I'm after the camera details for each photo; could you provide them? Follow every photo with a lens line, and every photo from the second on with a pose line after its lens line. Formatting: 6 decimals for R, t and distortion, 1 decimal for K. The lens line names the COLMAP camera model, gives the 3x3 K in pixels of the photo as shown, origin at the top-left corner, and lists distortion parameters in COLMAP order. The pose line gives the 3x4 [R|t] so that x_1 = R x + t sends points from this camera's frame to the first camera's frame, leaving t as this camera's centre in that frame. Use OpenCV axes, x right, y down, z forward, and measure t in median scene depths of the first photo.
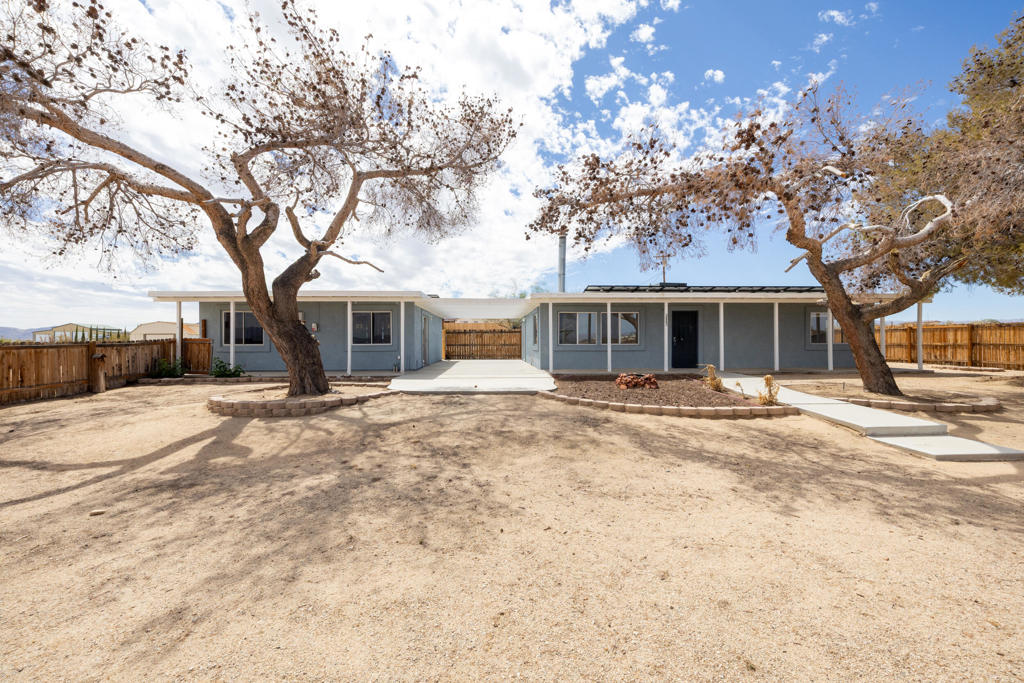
lens RADIAL K [[439.0, 0, 511.5], [0, 439.0, 388.0], [0, 0, 1]] dist [-0.001506, -0.000347]
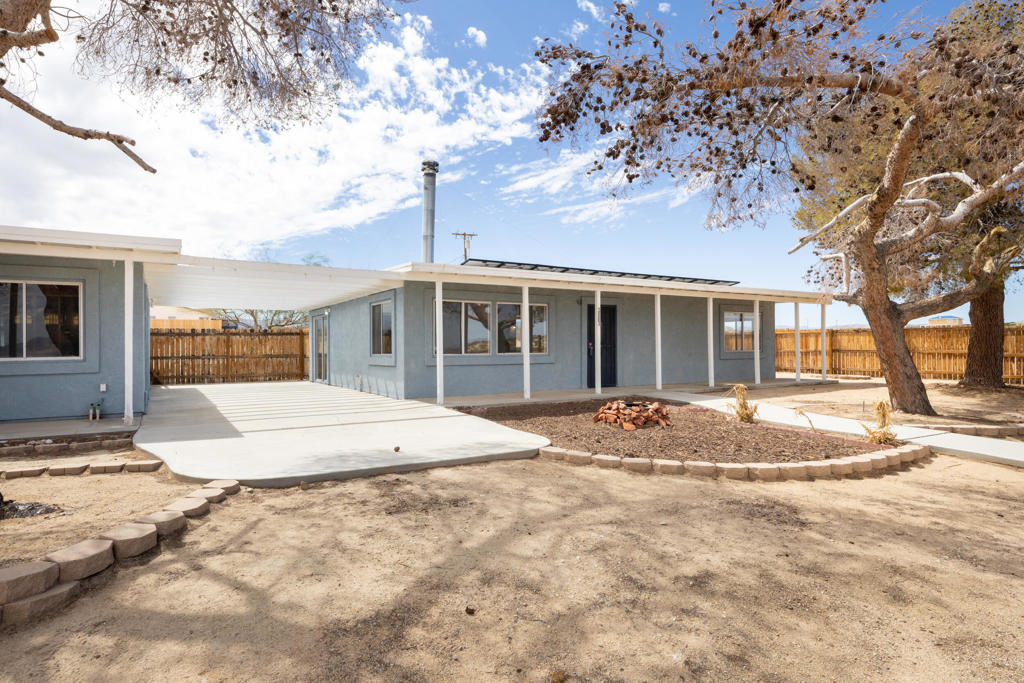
lens RADIAL K [[589.4, 0, 512.0], [0, 589.4, 341.5], [0, 0, 1]] dist [0.010308, 0.000192]
pose [[0.870725, 0.002044, 0.491767, -0.157208], [0.056526, 0.992947, -0.104212, -0.024816], [-0.488511, 0.118537, 0.864468, 0.229625]]
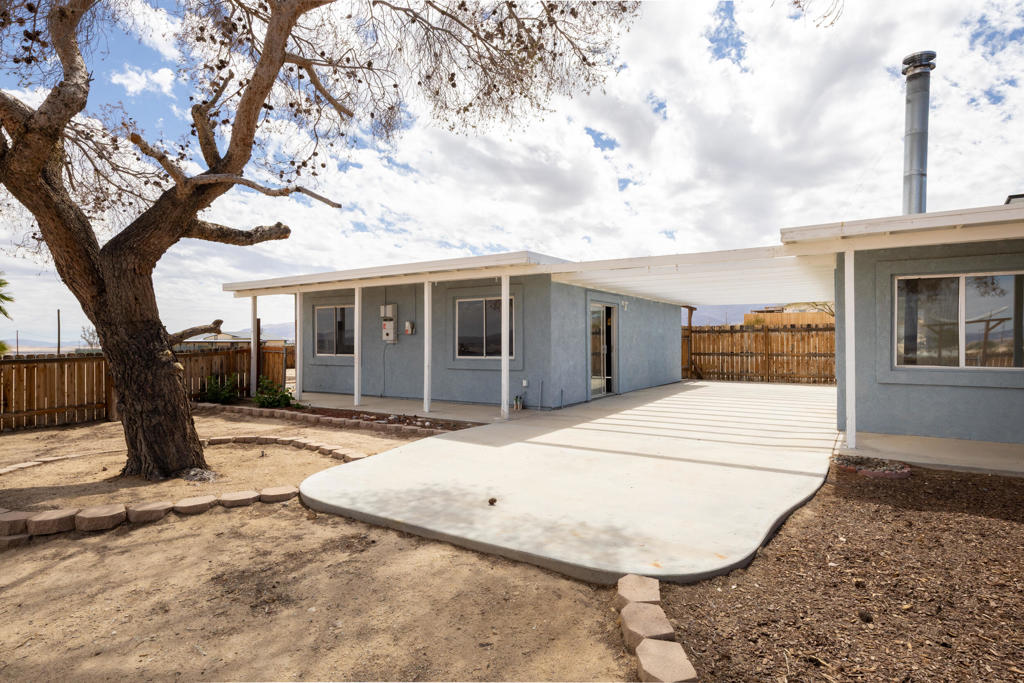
lens RADIAL K [[562.0, 0, 512.0], [0, 562.0, 341.5], [0, 0, 1]] dist [0.003067, -0.001004]
pose [[0.806549, 0.000830, -0.591167, 0.107018], [-0.060931, 0.994790, -0.081734, -0.052264], [0.588019, 0.101943, 0.802397, 0.369150]]
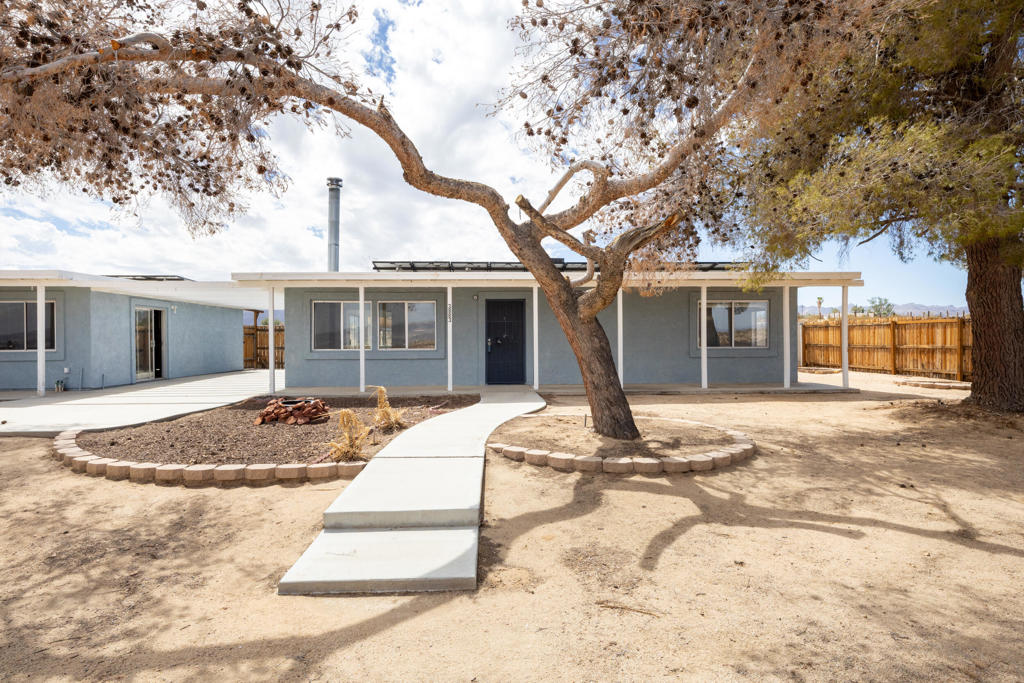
lens RADIAL K [[594.3, 0, 569.1], [0, 594.3, 337.8], [0, 0, 1]] dist [-0.002672, -0.001197]
pose [[0.999980, -0.002238, -0.005880, 0.421456], [0.001607, 0.994449, -0.105207, -0.018622], [0.006083, 0.105195, 0.994433, 0.090351]]
